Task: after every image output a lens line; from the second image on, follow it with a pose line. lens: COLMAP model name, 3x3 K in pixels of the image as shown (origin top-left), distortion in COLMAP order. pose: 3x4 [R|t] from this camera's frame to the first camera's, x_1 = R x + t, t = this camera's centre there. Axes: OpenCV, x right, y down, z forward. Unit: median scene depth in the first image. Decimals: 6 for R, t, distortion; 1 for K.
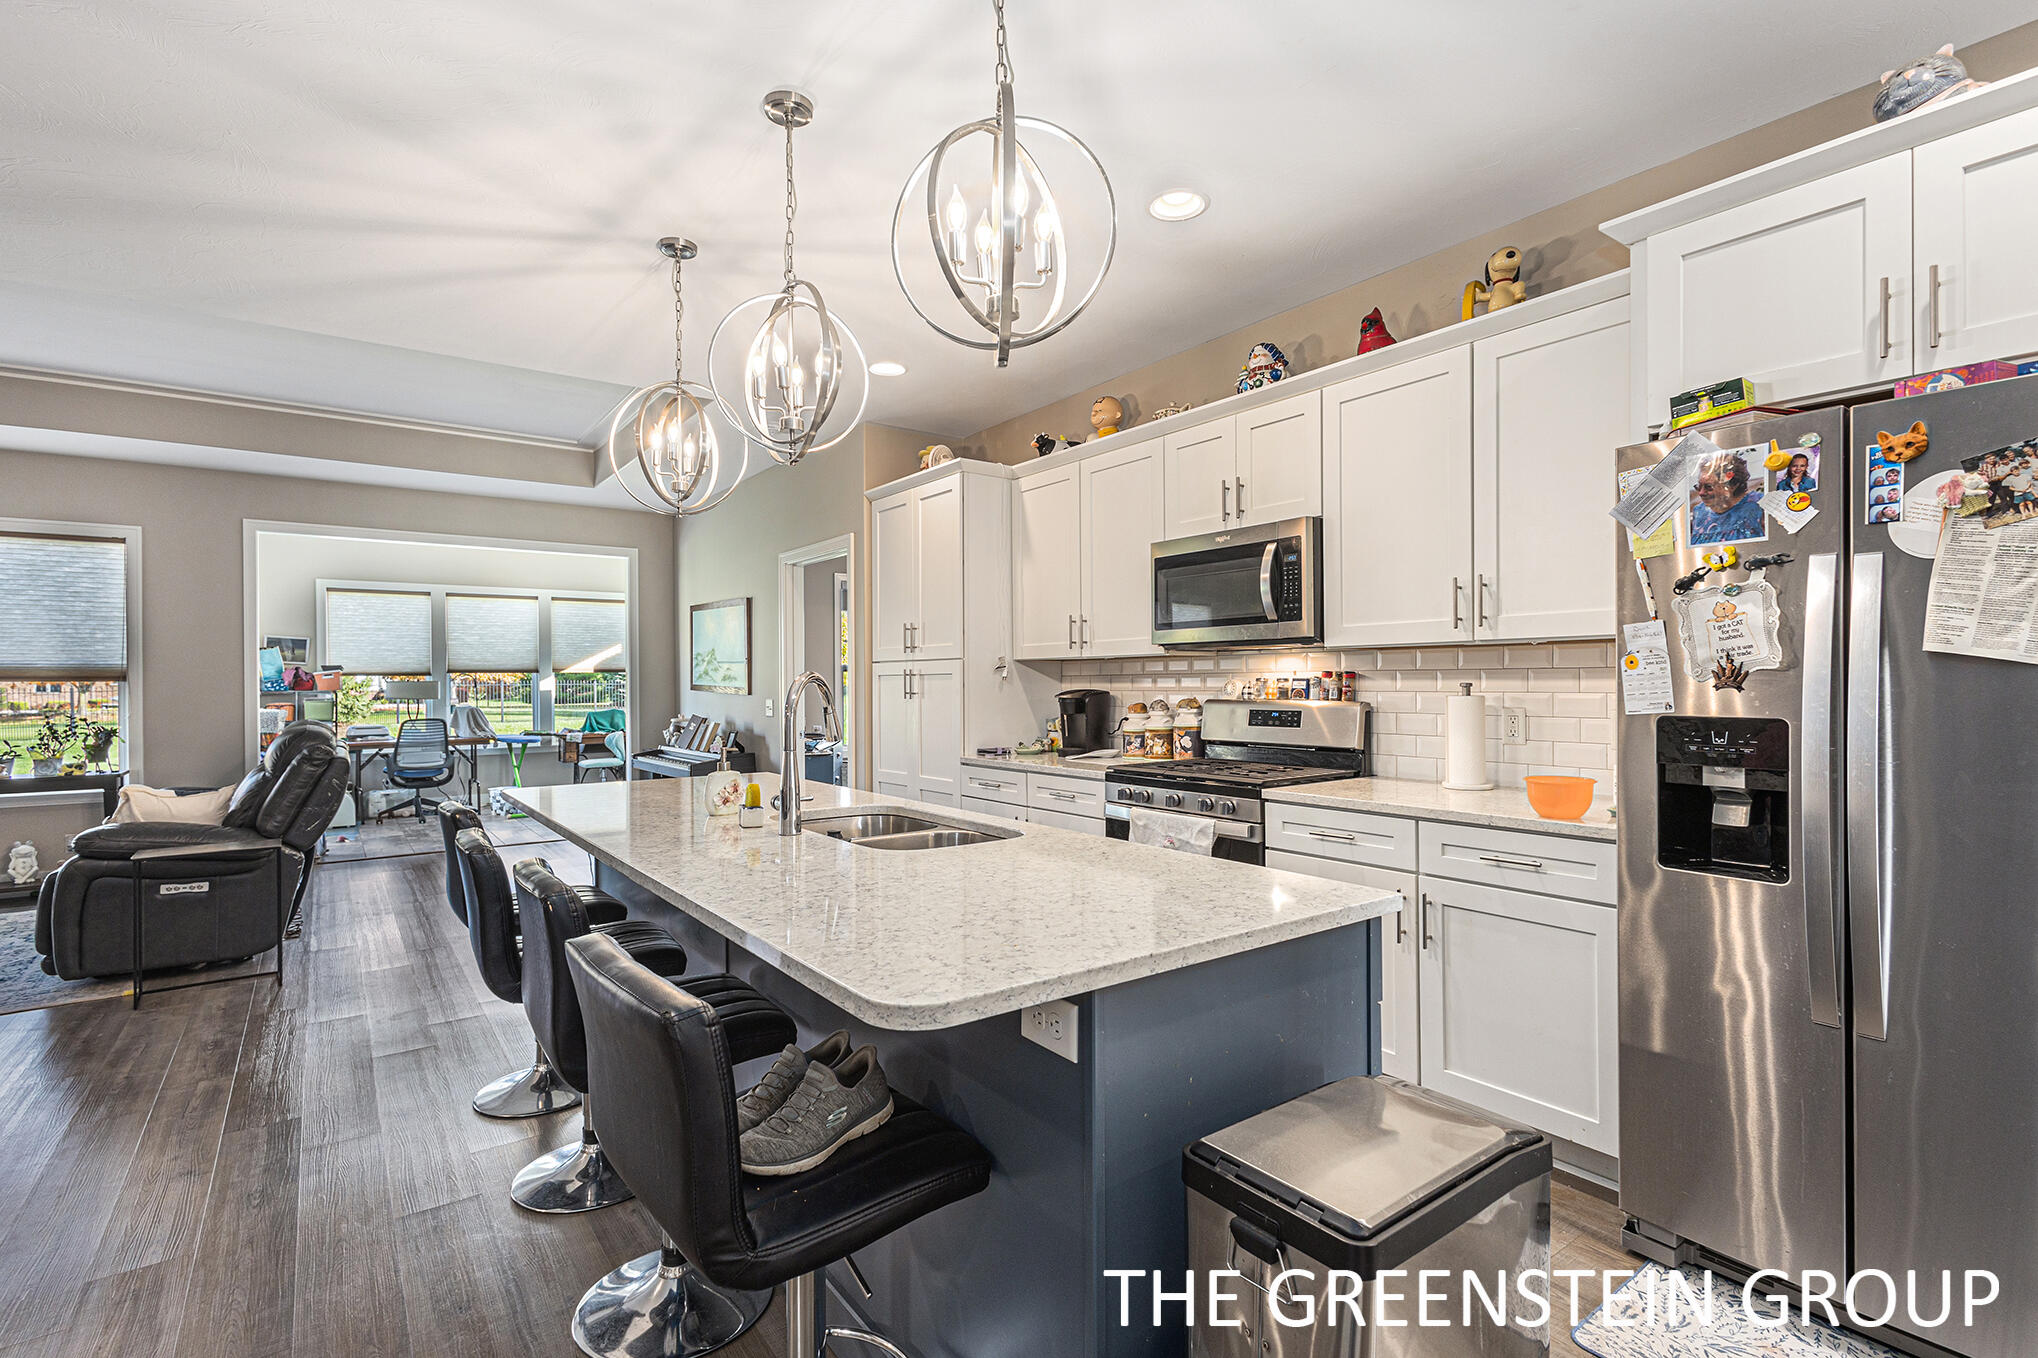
lens RADIAL K [[952.0, 0, 1010.4], [0, 952.0, 681.1], [0, 0, 1]] dist [0.005207, -0.000577]
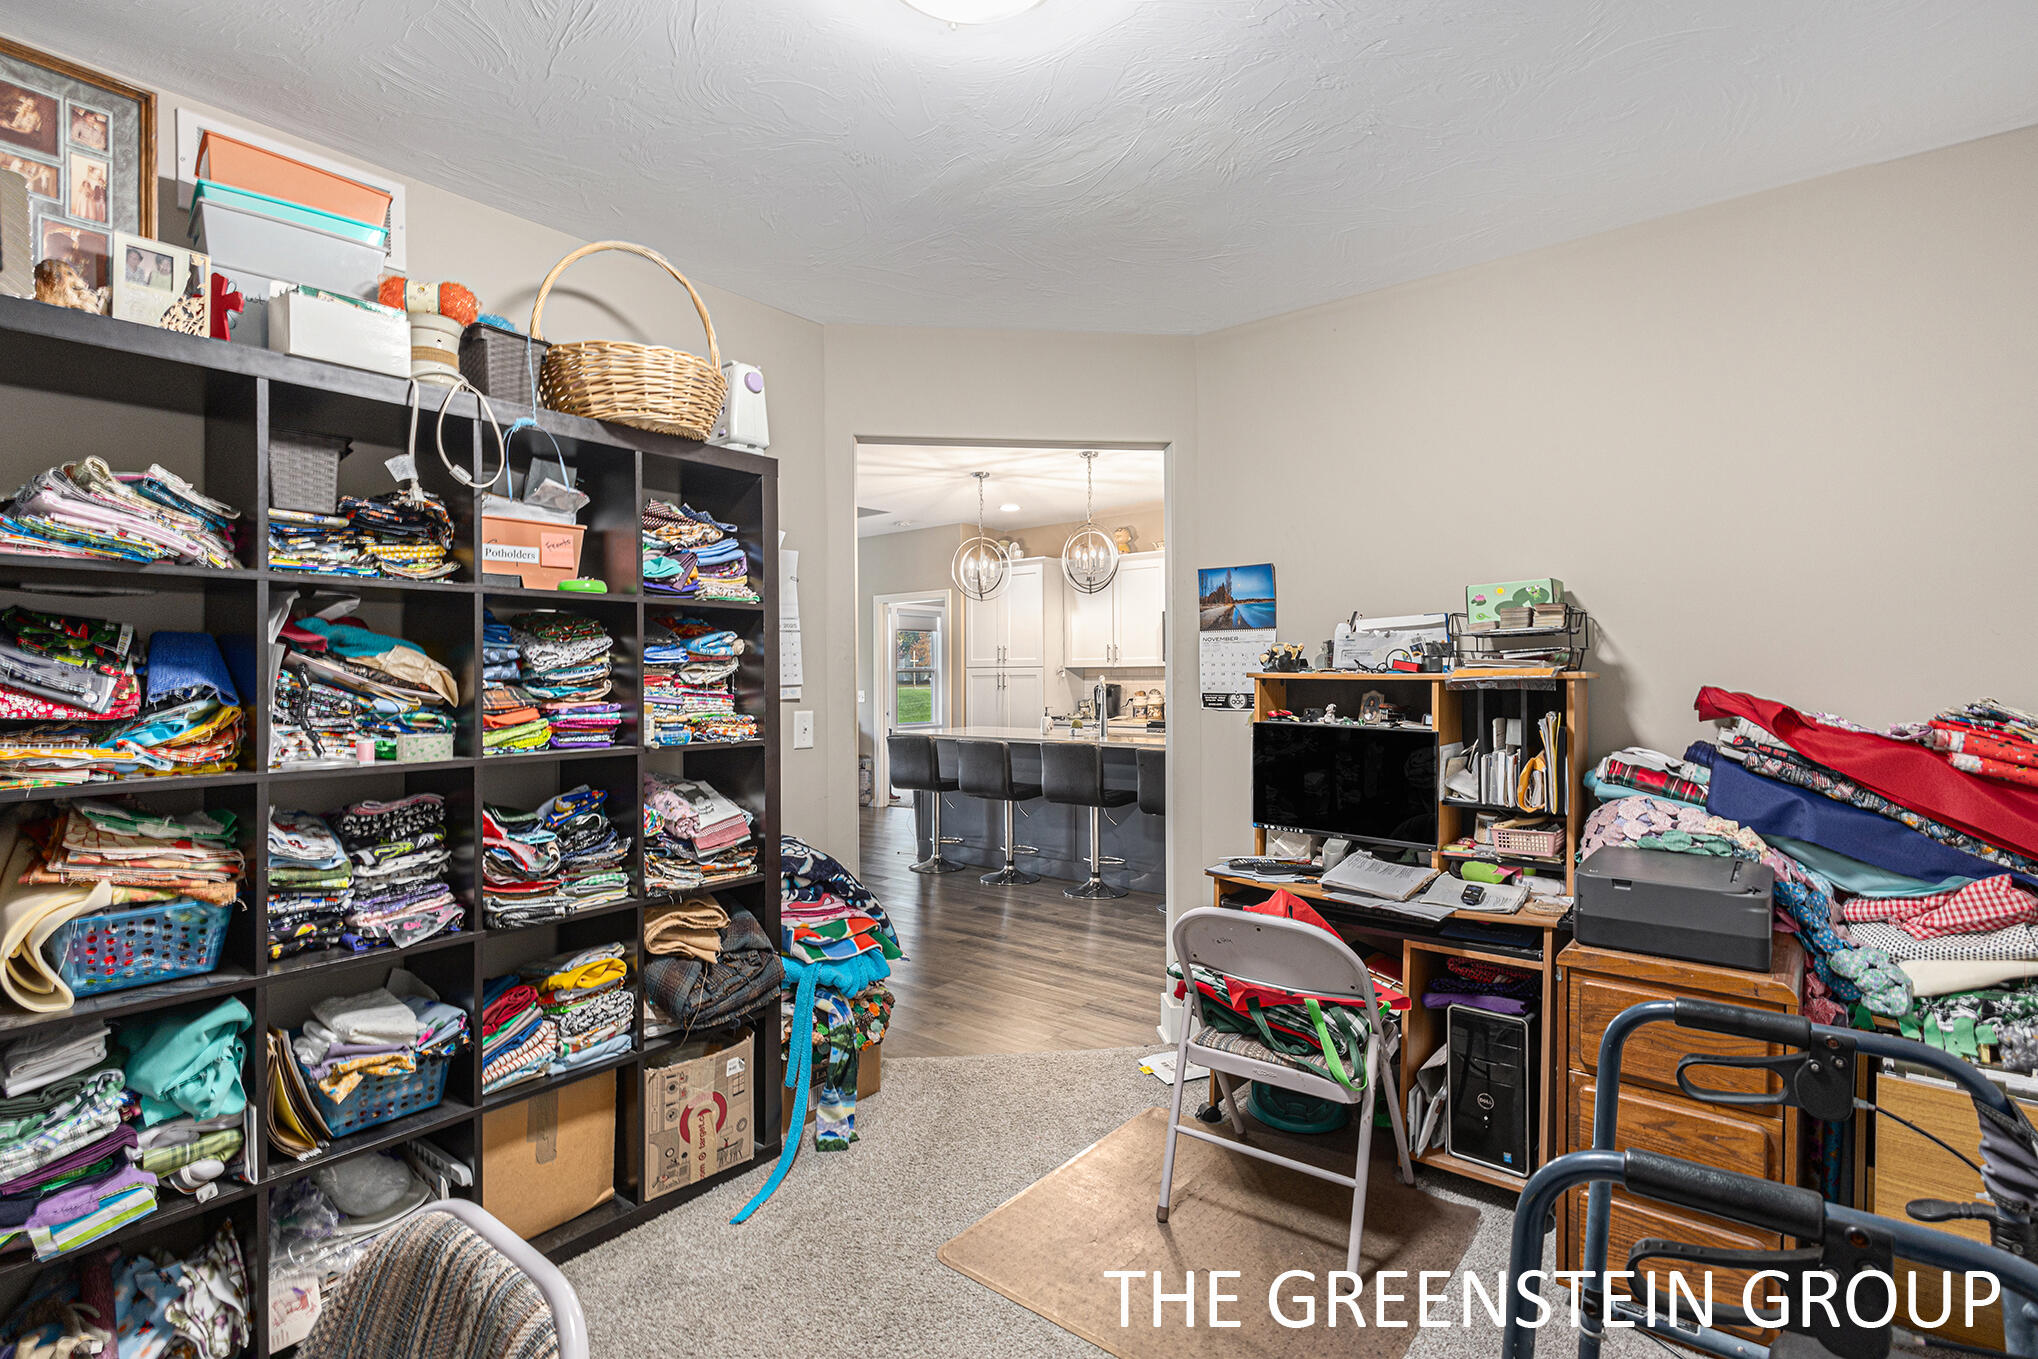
lens RADIAL K [[952.0, 0, 1028.2], [0, 952.0, 682.7], [0, 0, 1]] dist [0.005207, -0.000577]
pose [[0.970075, 0.004996, 0.242754, -0.416336], [-0.003396, 0.999970, -0.007009, 0.015800], [-0.242782, 0.005975, 0.970063, -0.605982]]
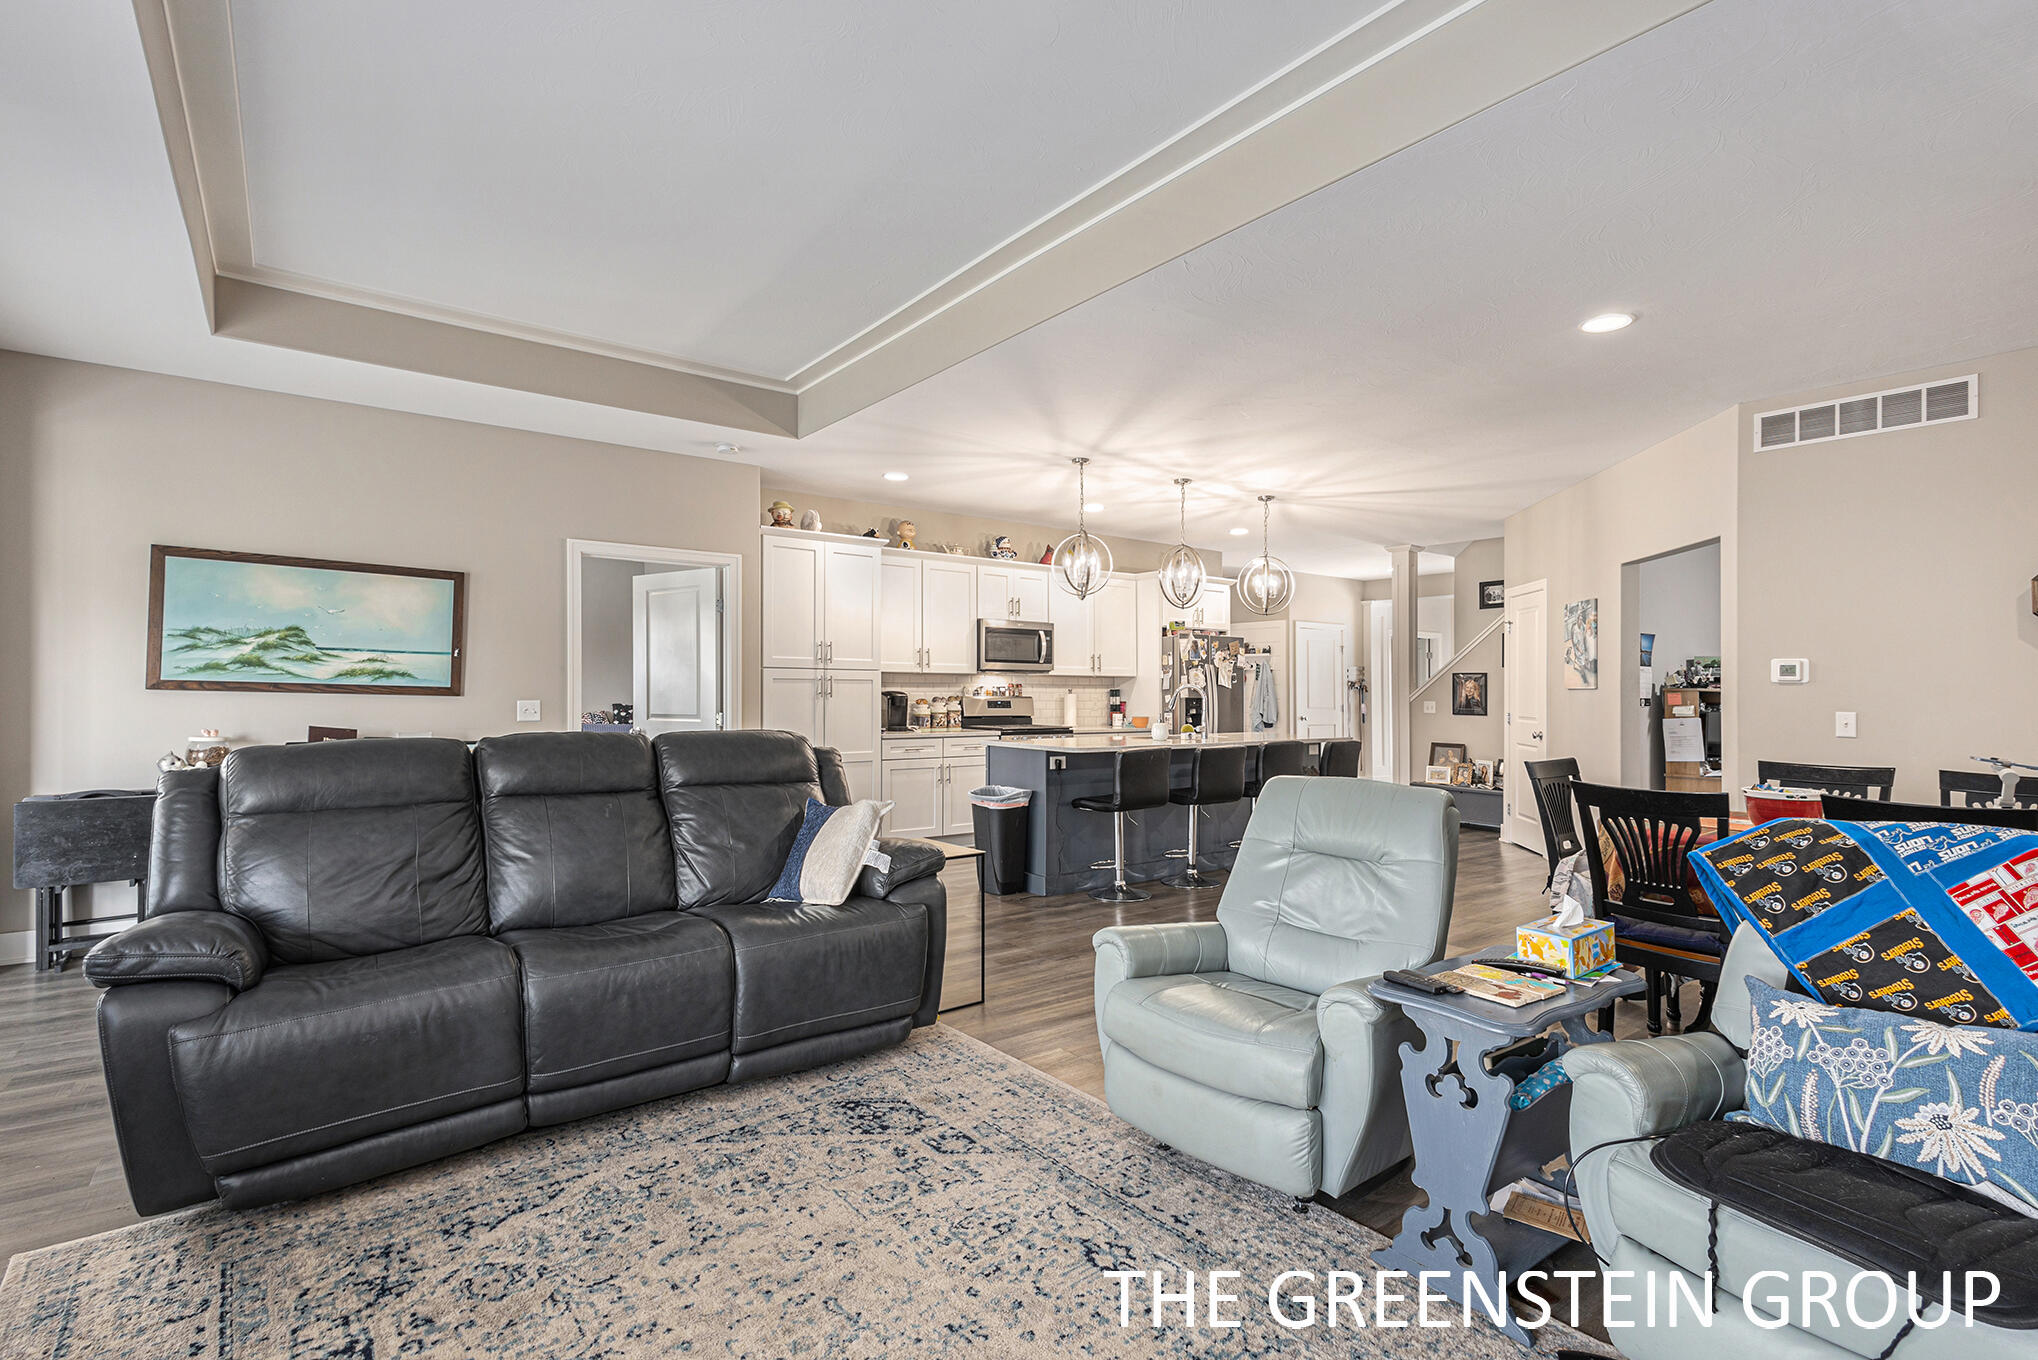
lens RADIAL K [[952.0, 0, 1021.3], [0, 952.0, 690.4], [0, 0, 1]] dist [0.005207, -0.000577]
pose [[-0.026830, 0.007388, 0.999613, -1.267579], [-0.005721, 0.999955, -0.007544, 0.014708], [-0.999624, -0.005922, -0.026786, 0.651020]]
